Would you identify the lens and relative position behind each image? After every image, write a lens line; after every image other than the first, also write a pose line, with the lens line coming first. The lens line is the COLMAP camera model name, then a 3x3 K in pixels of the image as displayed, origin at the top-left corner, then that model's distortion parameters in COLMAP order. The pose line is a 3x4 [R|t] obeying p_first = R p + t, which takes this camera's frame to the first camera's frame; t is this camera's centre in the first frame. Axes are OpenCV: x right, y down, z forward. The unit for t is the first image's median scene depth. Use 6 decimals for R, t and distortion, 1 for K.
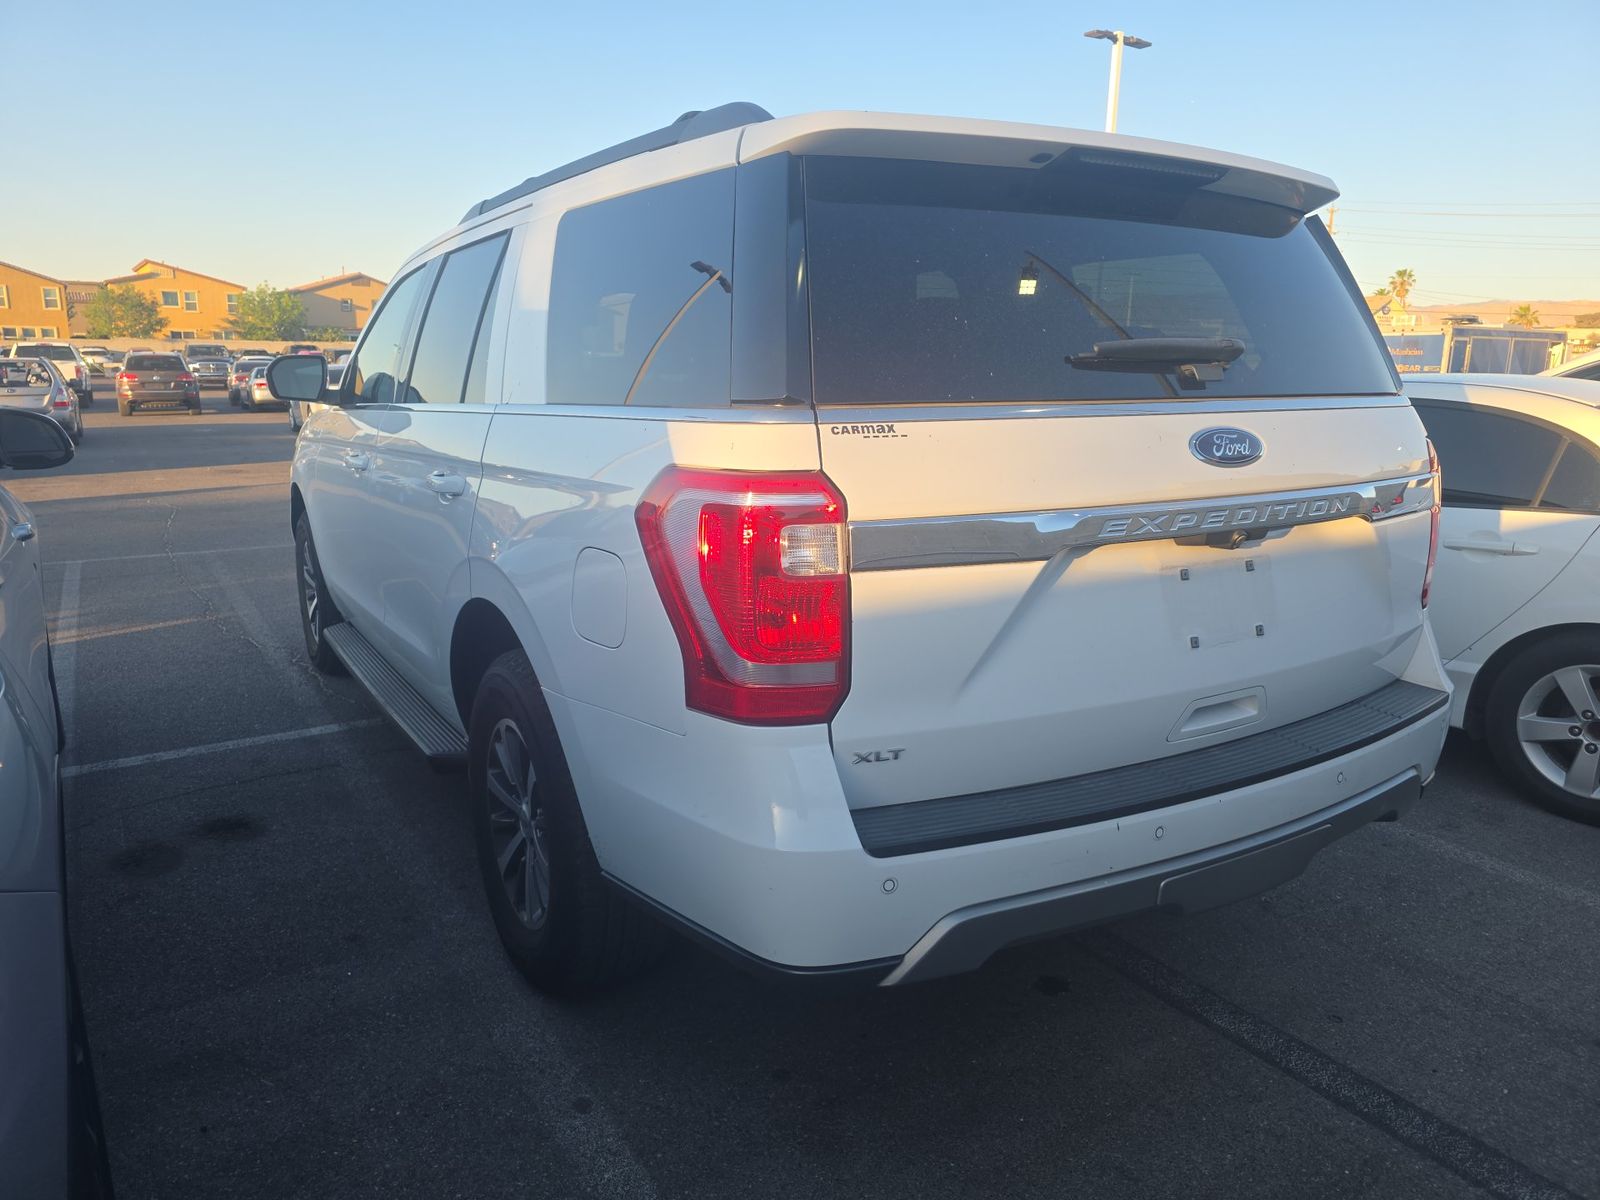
lens RADIAL K [[1076.1, 0, 790.7], [0, 1076.1, 588.4], [0, 0, 1]] dist [0.053680, -0.043869]
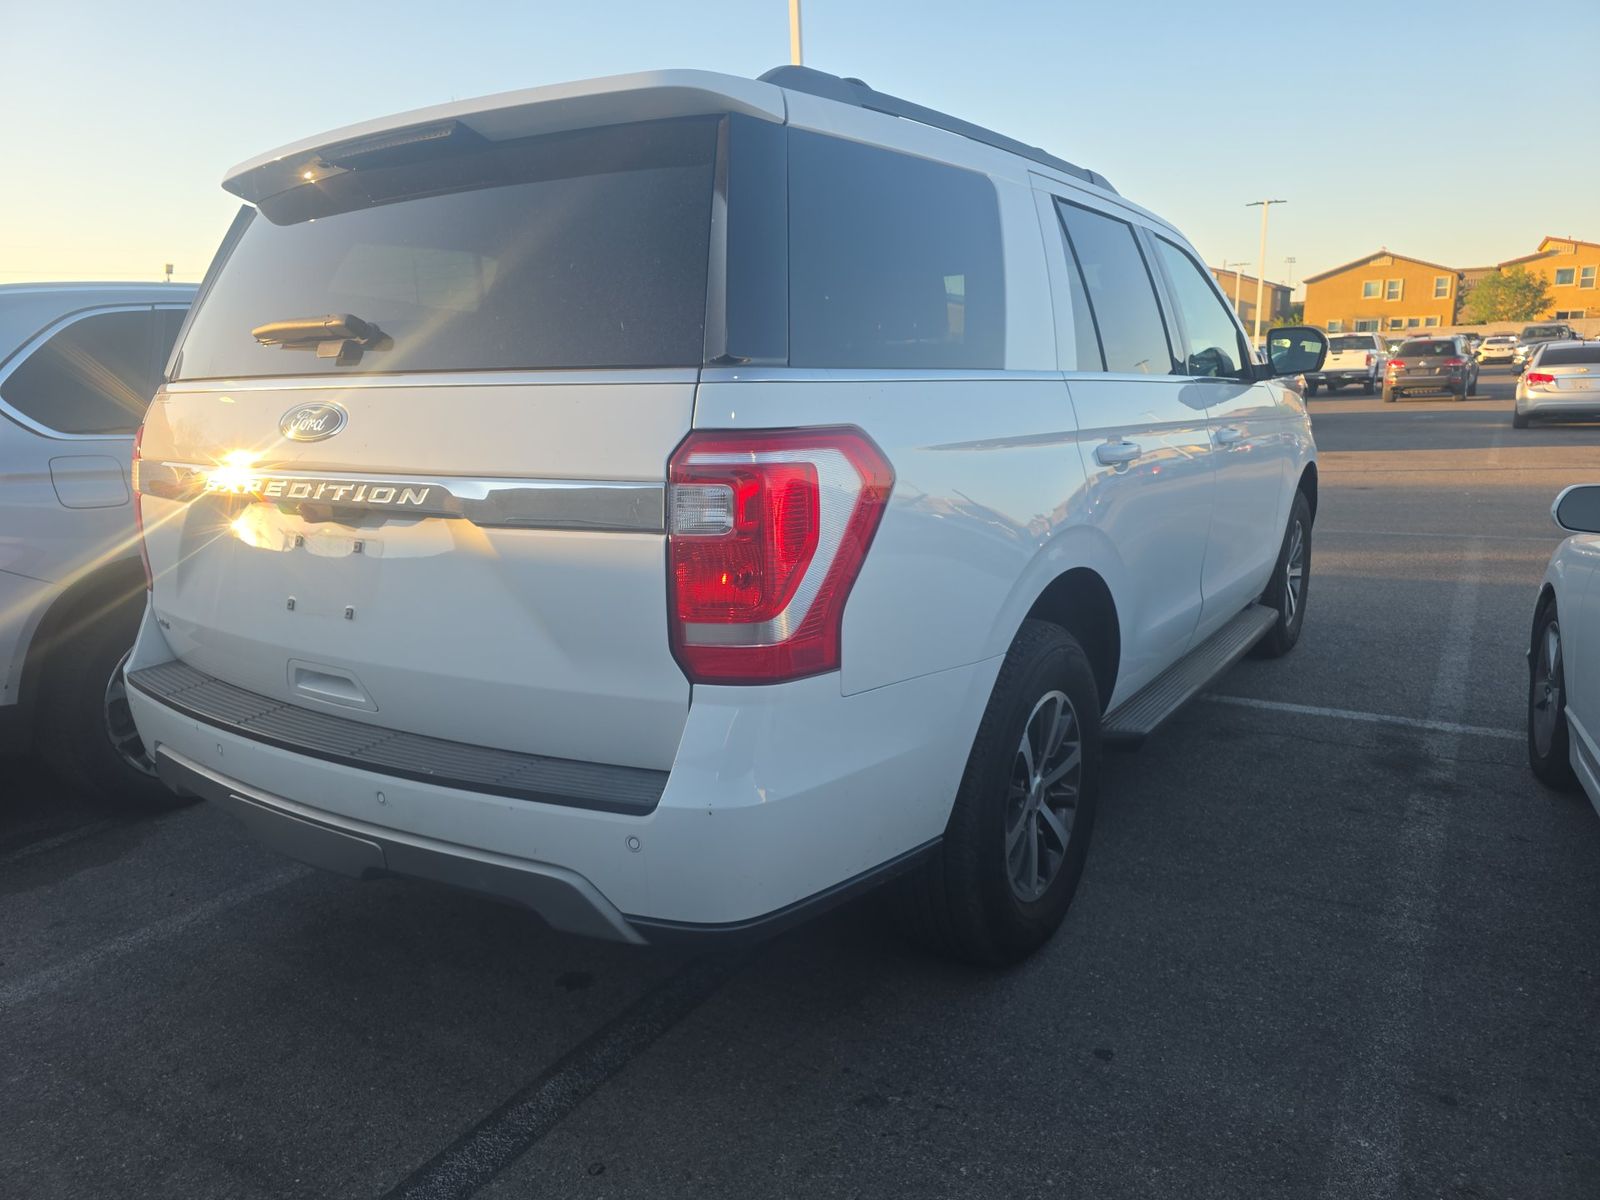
lens RADIAL K [[1076.1, 0, 786.5], [0, 1076.1, 605.8], [0, 0, 1]] dist [0.053680, -0.043869]
pose [[0.427029, 0.176103, -0.886924, 1.270320], [-0.151999, 0.980875, 0.121574, -0.127207], [0.891371, 0.082896, 0.445630, 0.796148]]
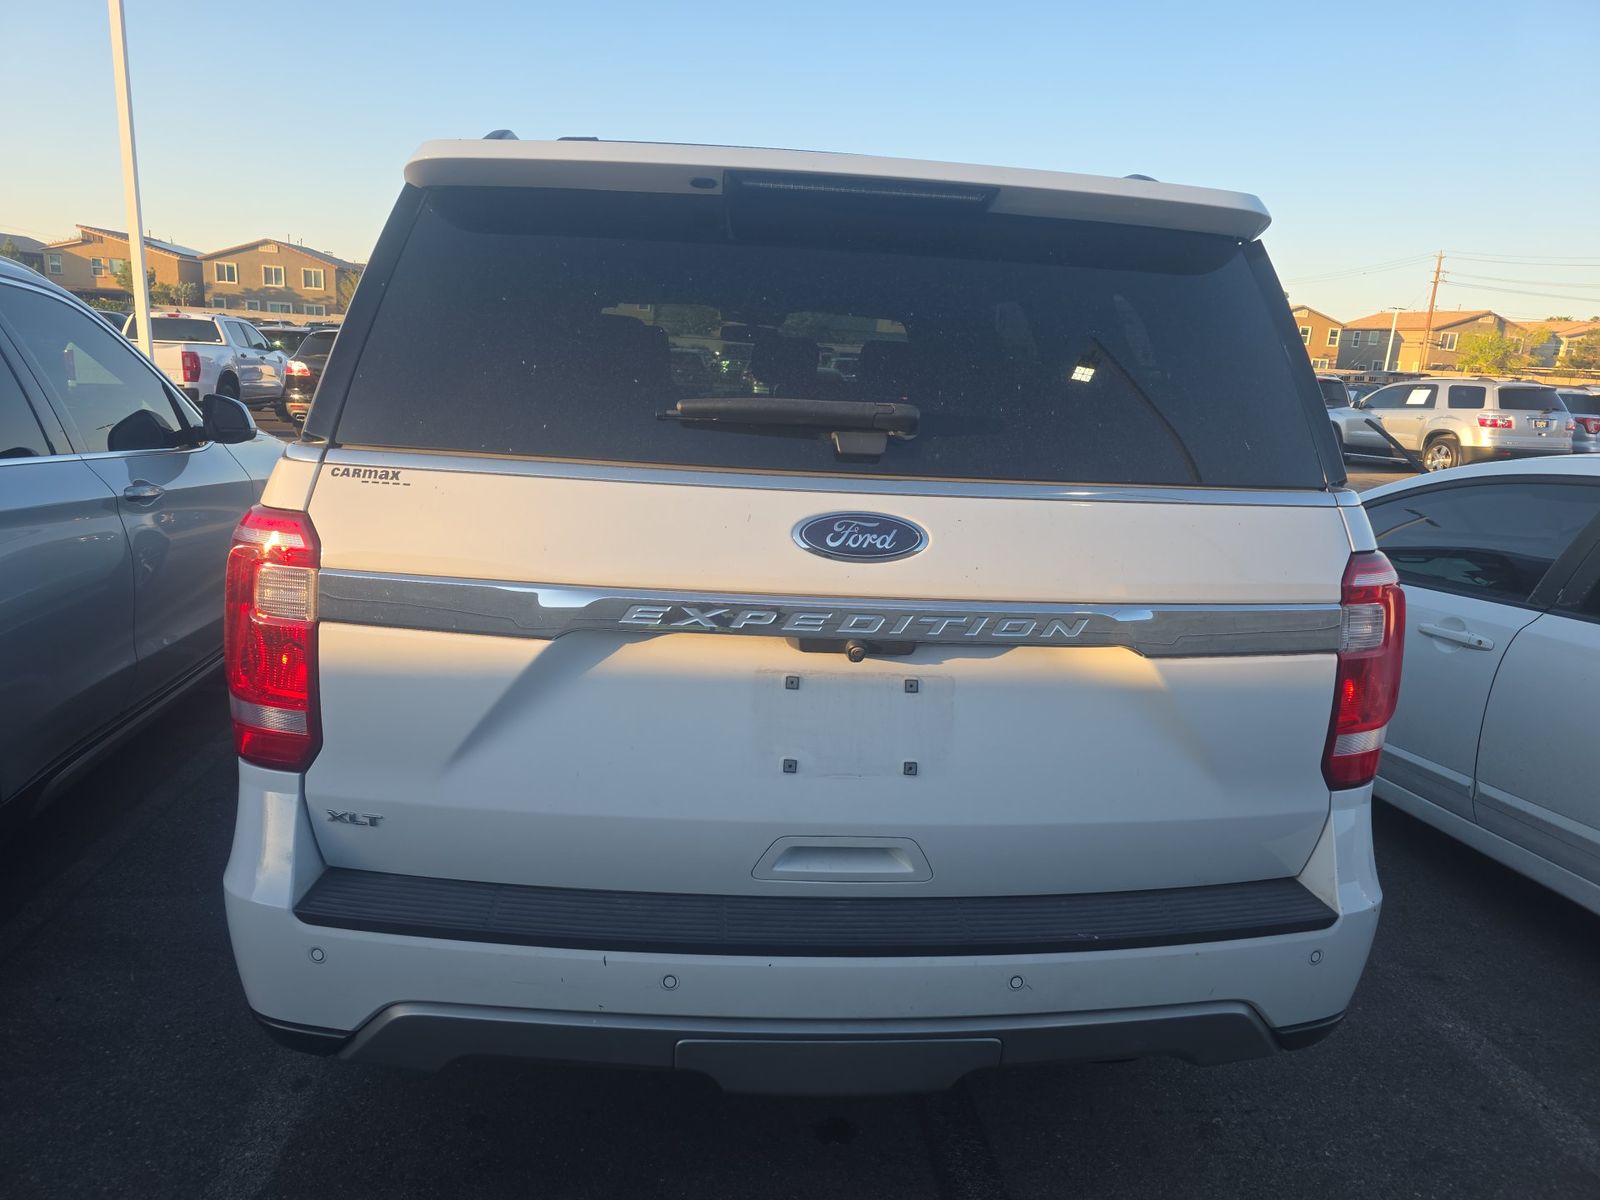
lens RADIAL K [[1076.1, 0, 855.5], [0, 1076.1, 585.6], [0, 0, 1]] dist [0.053680, -0.043869]
pose [[0.898194, 0.133791, -0.418745, 0.616763], [-0.137170, 0.990299, 0.022180, -0.092696], [0.417650, 0.037517, 0.907833, 0.225836]]
